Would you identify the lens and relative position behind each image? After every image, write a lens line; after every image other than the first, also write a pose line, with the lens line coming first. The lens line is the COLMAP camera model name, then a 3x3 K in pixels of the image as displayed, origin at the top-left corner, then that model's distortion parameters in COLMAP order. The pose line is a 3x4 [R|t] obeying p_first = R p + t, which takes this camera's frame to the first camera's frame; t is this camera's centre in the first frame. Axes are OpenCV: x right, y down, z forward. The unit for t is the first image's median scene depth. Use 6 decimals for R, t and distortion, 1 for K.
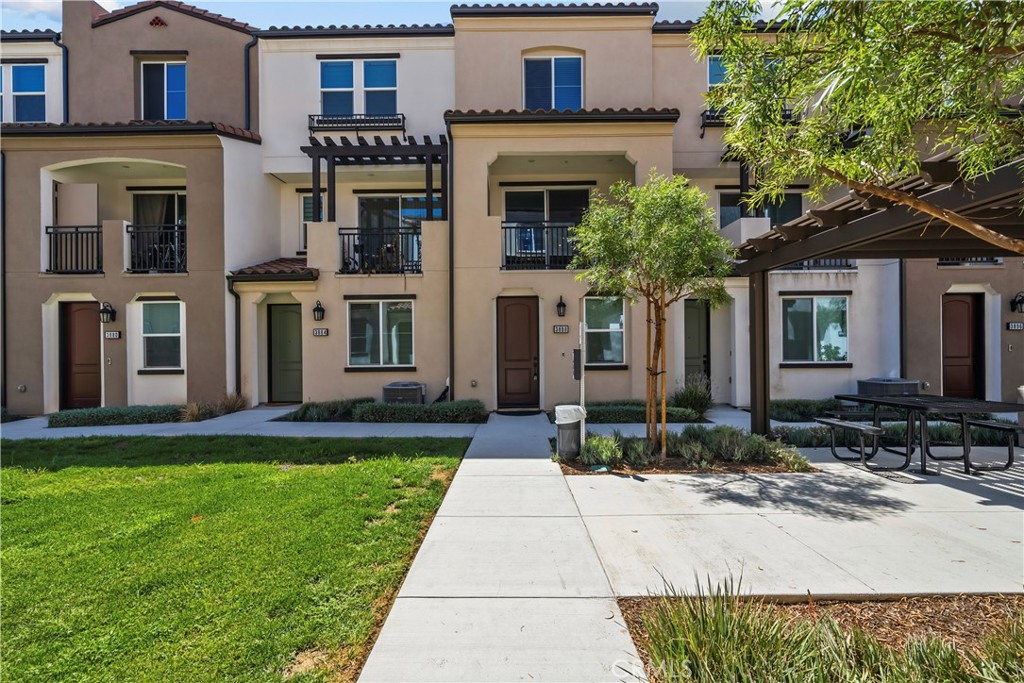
lens RADIAL K [[444.5, 0, 505.1], [0, 444.5, 347.4], [0, 0, 1]] dist [-0.002400, 0.000235]
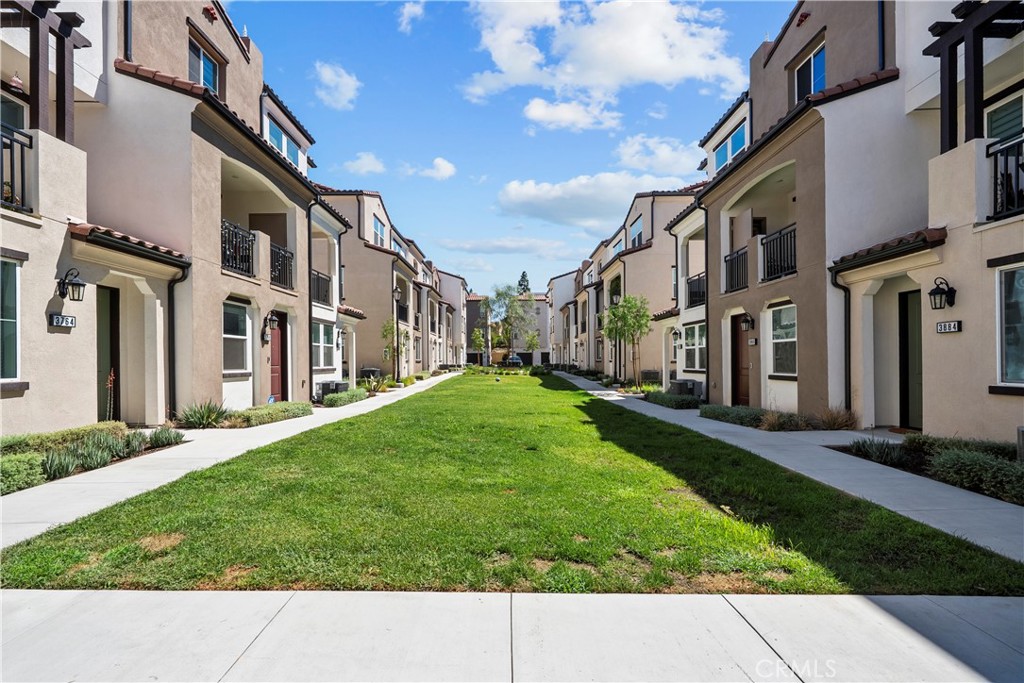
lens RADIAL K [[444.5, 0, 509.6], [0, 444.5, 358.3], [0, 0, 1]] dist [-0.002400, 0.000235]
pose [[0.008513, 0.004071, -0.999955, 0.208137], [0.005660, 0.999975, 0.004120, 0.004364], [0.999948, -0.005695, 0.008490, 0.381535]]
